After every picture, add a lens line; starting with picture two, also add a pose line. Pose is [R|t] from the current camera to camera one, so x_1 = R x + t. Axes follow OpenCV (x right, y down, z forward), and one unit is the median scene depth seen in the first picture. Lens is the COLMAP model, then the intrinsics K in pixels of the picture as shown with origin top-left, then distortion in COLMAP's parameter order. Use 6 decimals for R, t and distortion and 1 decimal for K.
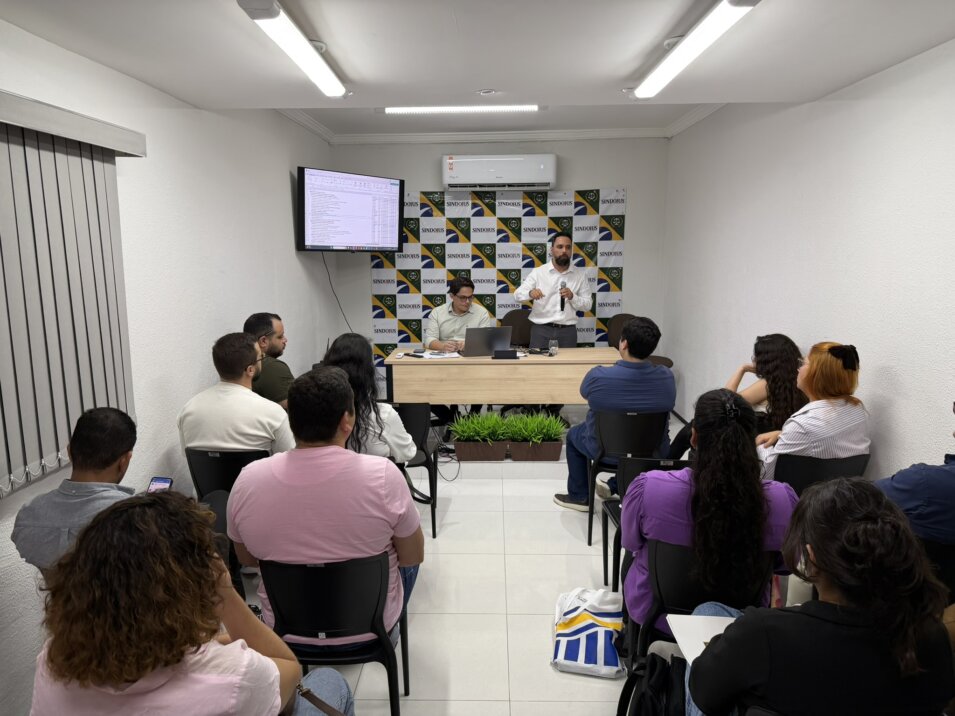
lens RADIAL K [[664.7, 0, 477.5], [0, 664.7, 358.0], [0, 0, 1]] dist [0.133844, -0.209950]
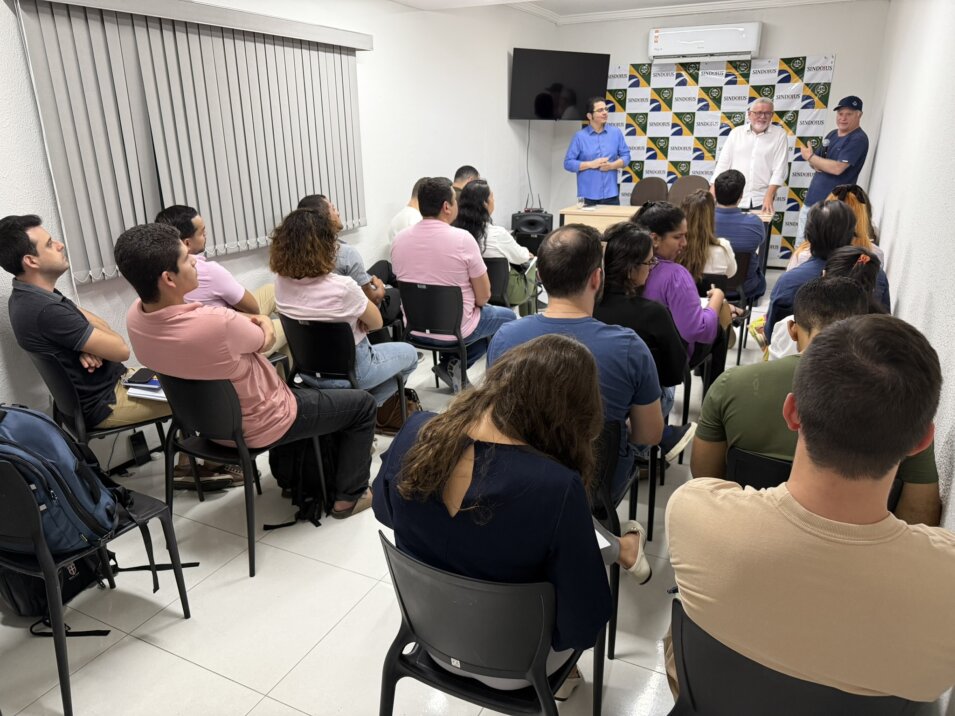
lens RADIAL K [[680.8, 0, 477.5], [0, 680.8, 358.0], [0, 0, 1]] dist [-0.003772, -0.003591]
pose [[0.907303, 0.136354, -0.397755, 0.199616], [-0.069954, 0.981726, 0.176974, 0.047829], [0.414618, -0.132745, 0.900262, -0.182881]]
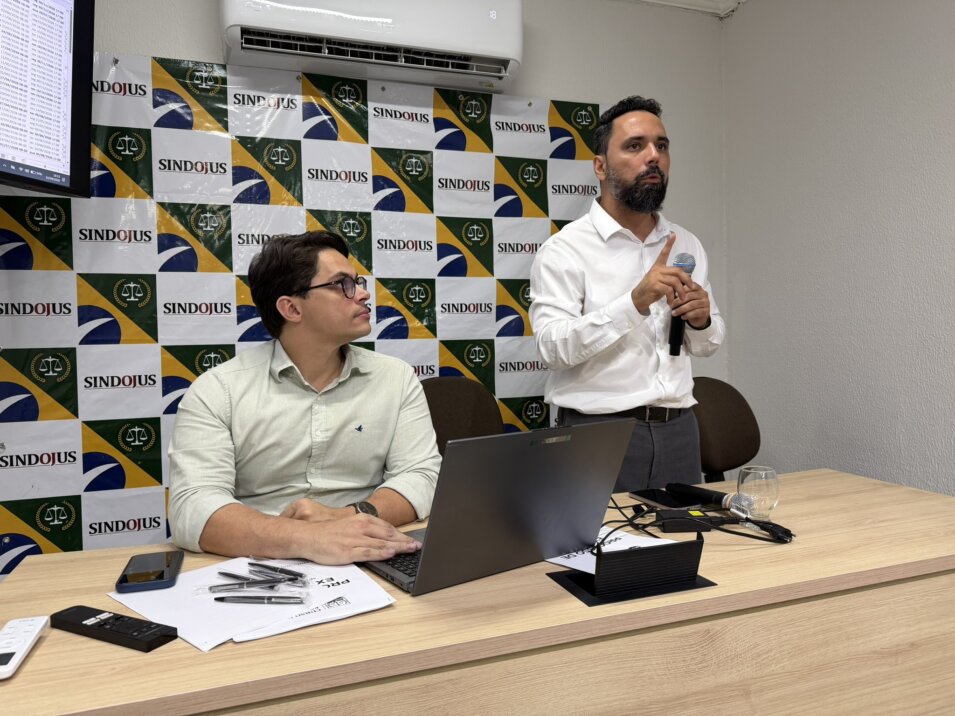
lens RADIAL K [[664.7, 0, 477.5], [0, 664.7, 358.0], [0, 0, 1]] dist [0.133844, -0.209950]
pose [[0.938286, -0.022248, 0.345145, -0.051755], [0.070041, 0.989475, -0.126625, -0.033612], [-0.338695, 0.142985, 0.929968, 0.631804]]
